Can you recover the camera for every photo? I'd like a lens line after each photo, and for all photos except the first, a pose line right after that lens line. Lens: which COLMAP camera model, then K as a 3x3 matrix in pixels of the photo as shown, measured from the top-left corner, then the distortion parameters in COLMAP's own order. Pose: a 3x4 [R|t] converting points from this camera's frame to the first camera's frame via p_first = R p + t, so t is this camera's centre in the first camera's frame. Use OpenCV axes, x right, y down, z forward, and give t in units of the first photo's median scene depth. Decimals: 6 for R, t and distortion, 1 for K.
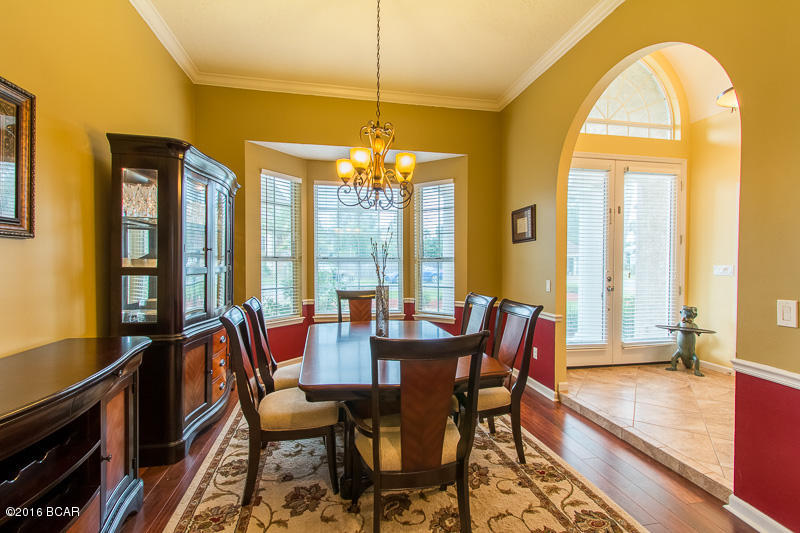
lens RADIAL K [[368.6, 0, 411.8], [0, 368.6, 265.1], [0, 0, 1]] dist [-0.000345, 0.000053]
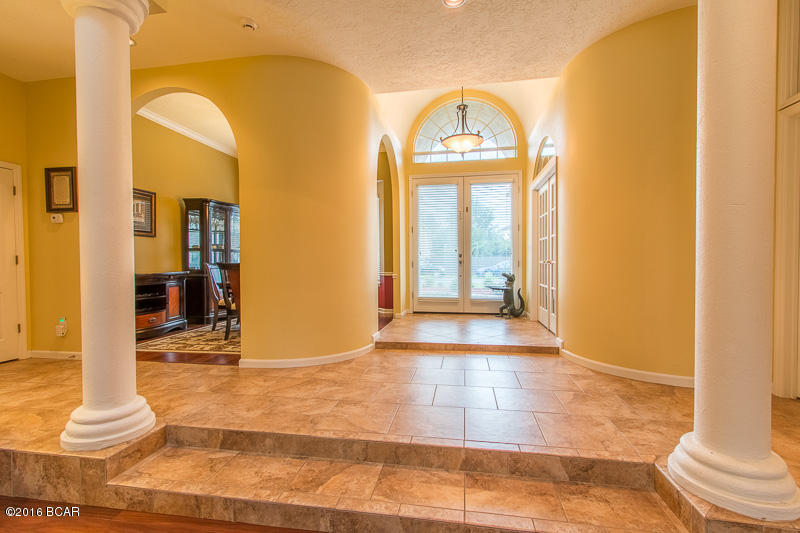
lens RADIAL K [[368.6, 0, 411.8], [0, 368.6, 265.1], [0, 0, 1]] dist [-0.000345, 0.000053]
pose [[0.934090, -0.004055, -0.357015, 1.601922], [0.006335, 0.999966, 0.005218, 0.122434], [0.356982, -0.007136, 0.934084, -0.874396]]
